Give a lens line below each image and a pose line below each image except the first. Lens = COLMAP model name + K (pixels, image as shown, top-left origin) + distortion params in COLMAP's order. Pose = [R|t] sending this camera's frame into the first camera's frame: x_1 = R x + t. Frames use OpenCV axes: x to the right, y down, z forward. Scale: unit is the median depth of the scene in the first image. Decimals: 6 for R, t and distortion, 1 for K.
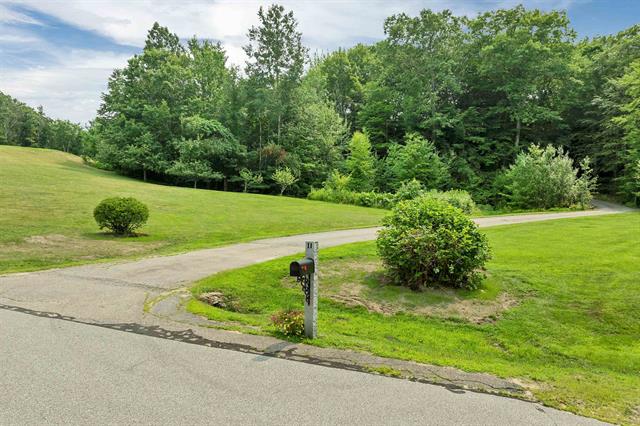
lens RADIAL K [[462.6, 0, 320.7], [0, 462.6, 227.9], [0, 0, 1]] dist [-0.037572, -0.006402]
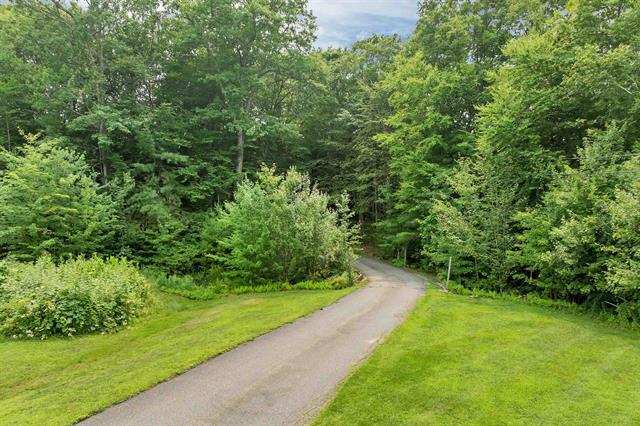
lens RADIAL K [[462.6, 0, 320.7], [0, 462.6, 227.9], [0, 0, 1]] dist [-0.037572, -0.006402]
pose [[0.845690, -0.004185, 0.533659, 0.191543], [0.043201, 0.997224, -0.060641, -0.061252], [-0.531924, 0.074338, 0.843523, 0.428604]]
